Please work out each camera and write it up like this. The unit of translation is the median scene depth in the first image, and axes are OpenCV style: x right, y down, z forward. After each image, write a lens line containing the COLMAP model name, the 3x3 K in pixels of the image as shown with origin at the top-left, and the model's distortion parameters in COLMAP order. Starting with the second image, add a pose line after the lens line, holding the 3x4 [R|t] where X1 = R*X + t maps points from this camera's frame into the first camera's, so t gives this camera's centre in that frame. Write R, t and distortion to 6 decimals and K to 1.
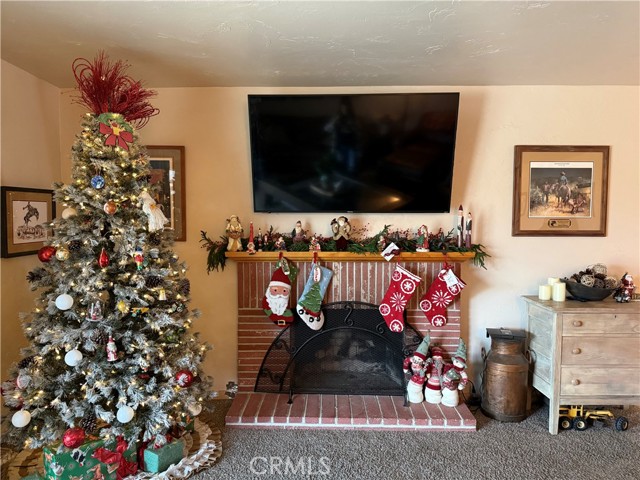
lens RADIAL K [[450.9, 0, 324.9], [0, 450.9, 243.2], [0, 0, 1]] dist [0.069240, -0.100059]
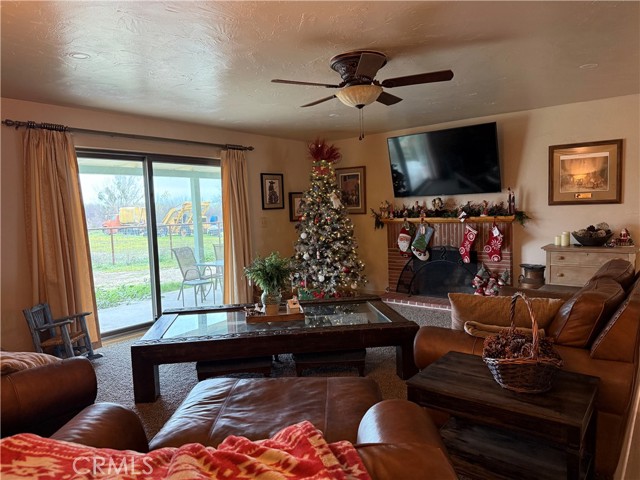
lens RADIAL K [[450.9, 0, 314.4], [0, 450.9, 245.7], [0, 0, 1]] dist [0.069240, -0.100059]
pose [[0.791644, 0.020780, -0.610629, 0.754887], [0.006761, 0.999062, 0.042763, 0.050619], [0.610945, -0.037981, 0.790761, -0.727545]]
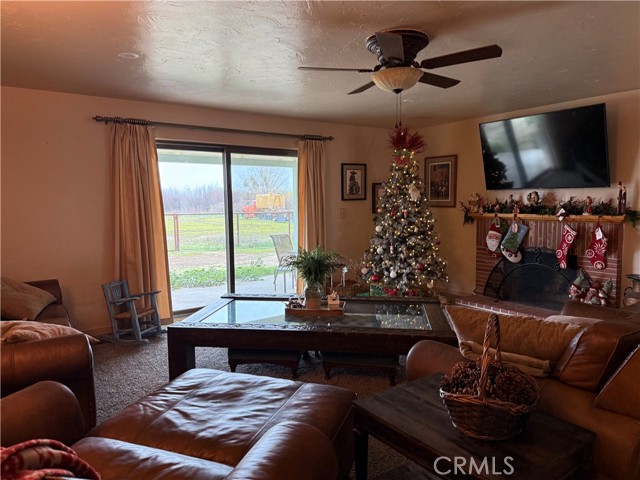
lens RADIAL K [[450.9, 0, 318.6], [0, 450.9, 241.8], [0, 0, 1]] dist [0.069240, -0.100059]
pose [[0.588198, 0.066449, -0.805982, 0.882835], [-0.027766, 0.997690, 0.061991, 0.036885], [0.808240, -0.014084, 0.588685, -0.529901]]
